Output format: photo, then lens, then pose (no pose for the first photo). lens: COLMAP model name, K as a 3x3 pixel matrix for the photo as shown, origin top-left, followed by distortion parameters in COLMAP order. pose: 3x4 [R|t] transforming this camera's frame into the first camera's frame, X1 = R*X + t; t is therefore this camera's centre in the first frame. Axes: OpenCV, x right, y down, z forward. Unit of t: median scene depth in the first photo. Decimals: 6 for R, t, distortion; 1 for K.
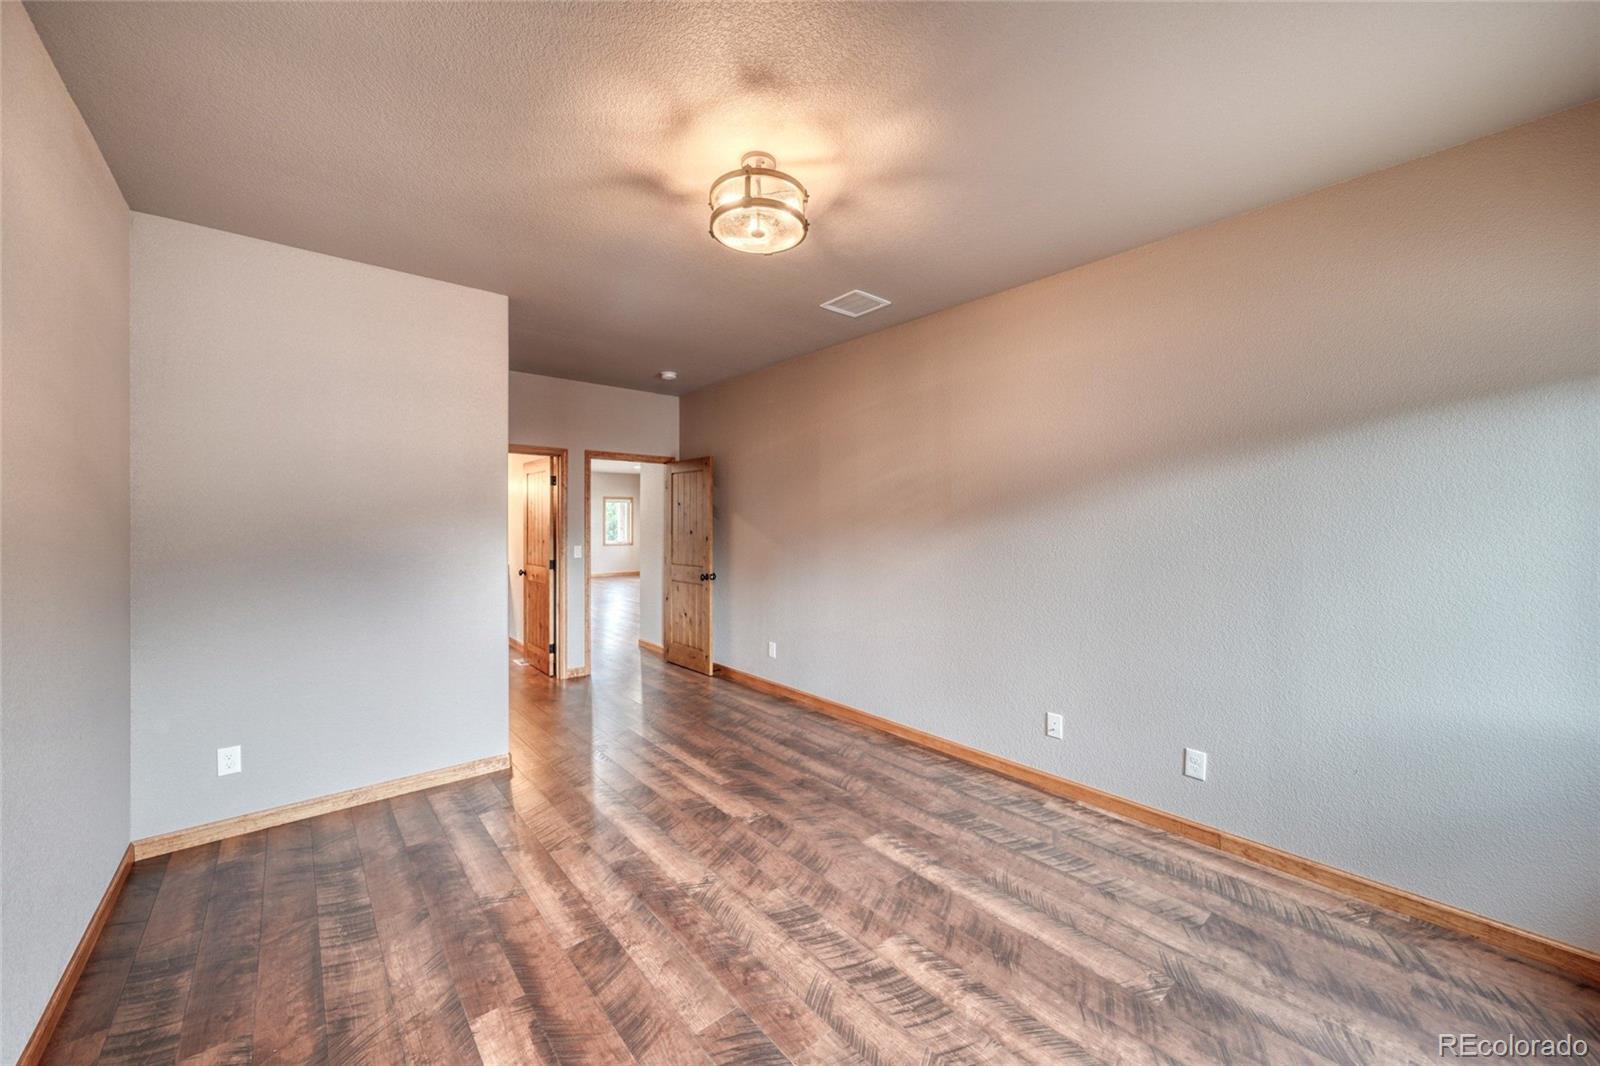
lens RADIAL K [[626.0, 0, 800.8], [0, 626.0, 532.7], [0, 0, 1]] dist [-0.009250, 0.000714]
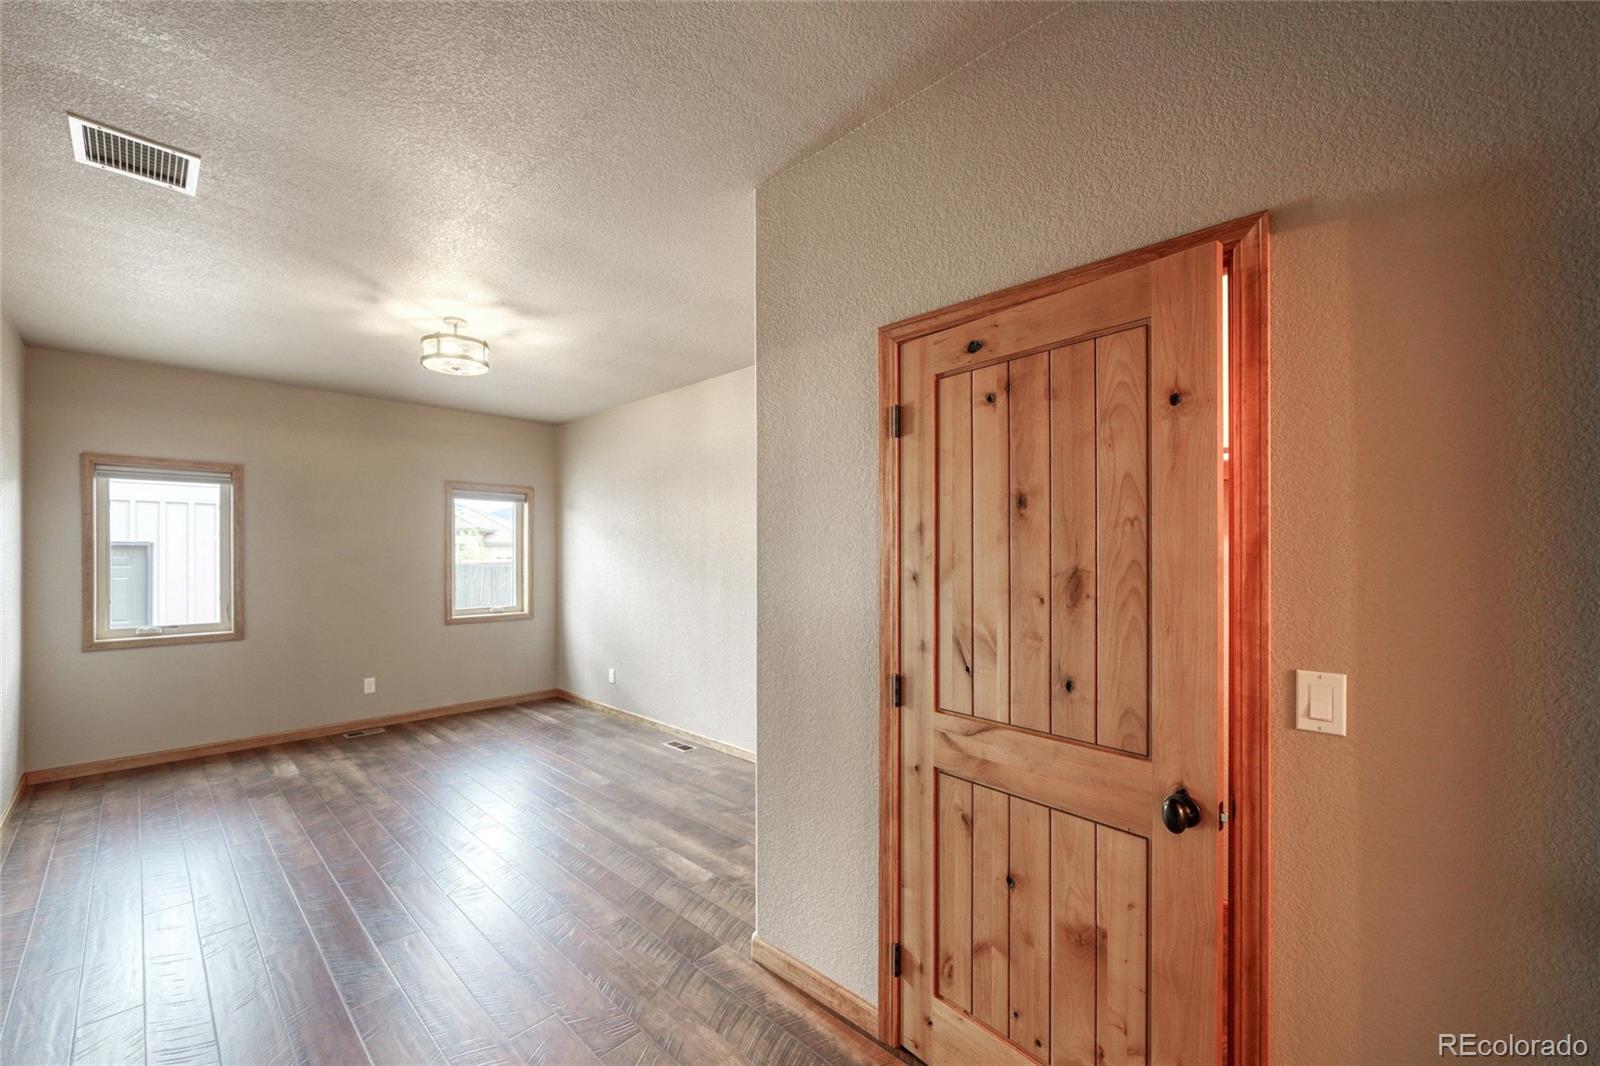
lens RADIAL K [[626.0, 0, 798.9], [0, 626.0, 539.0], [0, 0, 1]] dist [-0.009250, 0.000714]
pose [[-0.987375, -0.005173, -0.158316, -0.677859], [-0.004575, 0.999981, -0.004143, -0.082840], [0.158335, -0.003366, -0.987380, 2.727124]]
